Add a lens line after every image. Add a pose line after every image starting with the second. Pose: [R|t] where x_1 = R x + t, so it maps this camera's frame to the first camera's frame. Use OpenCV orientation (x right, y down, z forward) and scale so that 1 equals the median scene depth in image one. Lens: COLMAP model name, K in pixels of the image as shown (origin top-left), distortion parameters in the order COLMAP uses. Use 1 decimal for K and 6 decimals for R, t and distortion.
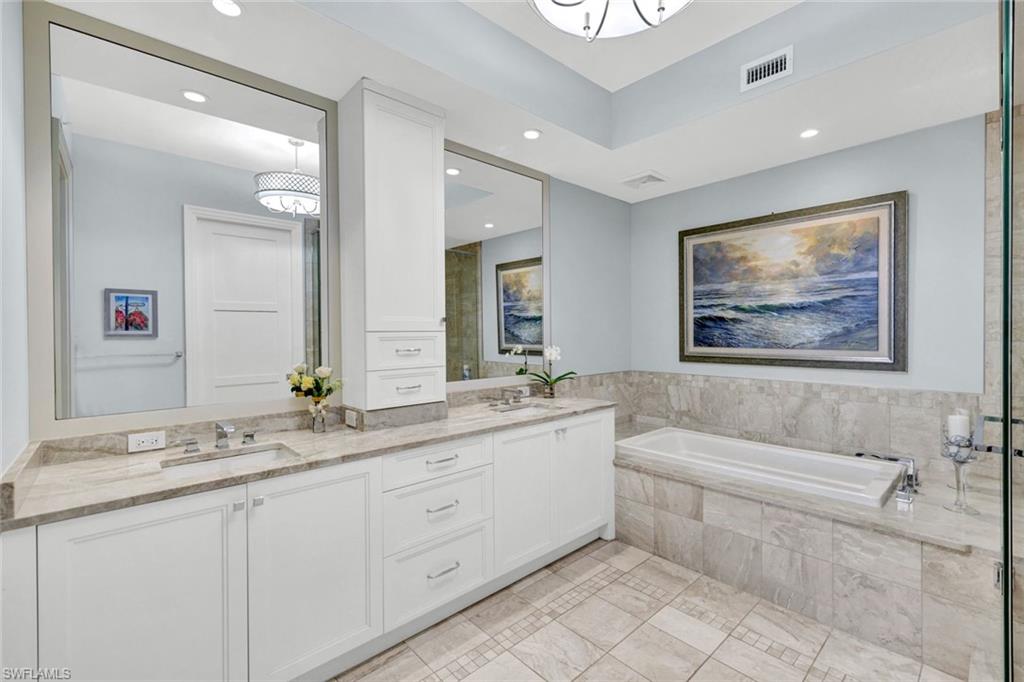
lens RADIAL K [[444.3, 0, 521.0], [0, 444.3, 338.7], [0, 0, 1]] dist [0.000618, 0.000218]
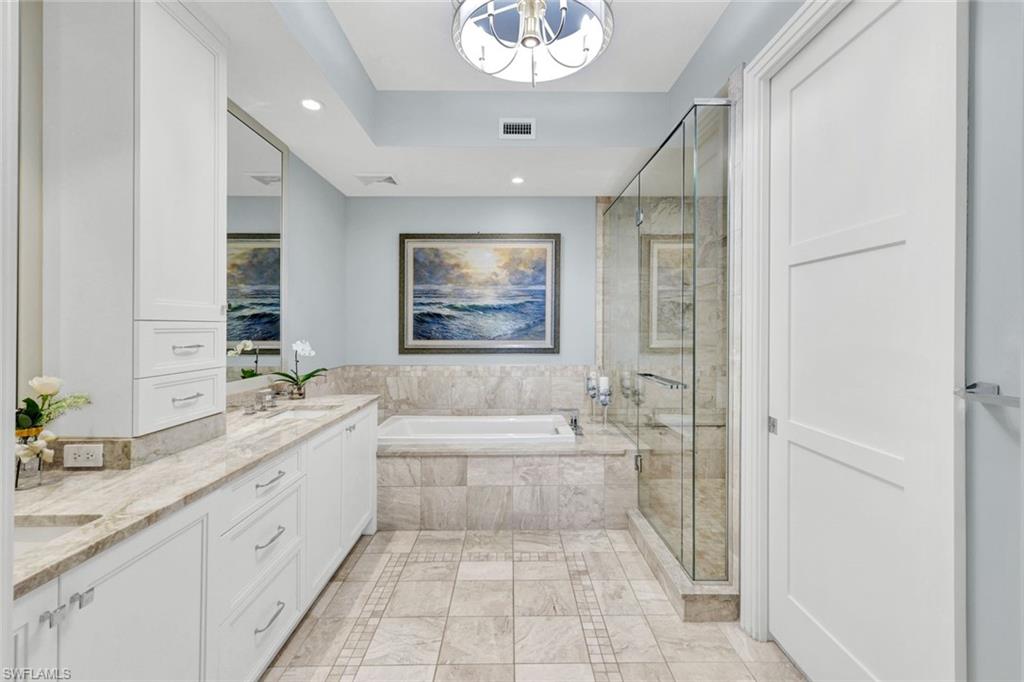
lens RADIAL K [[444.3, 0, 517.2], [0, 444.3, 331.6], [0, 0, 1]] dist [0.000618, 0.000218]
pose [[0.675043, -0.000875, 0.737778, -0.350951], [0.007658, 0.999954, -0.005821, 0.007951], [-0.737738, 0.009579, 0.675019, 0.088967]]
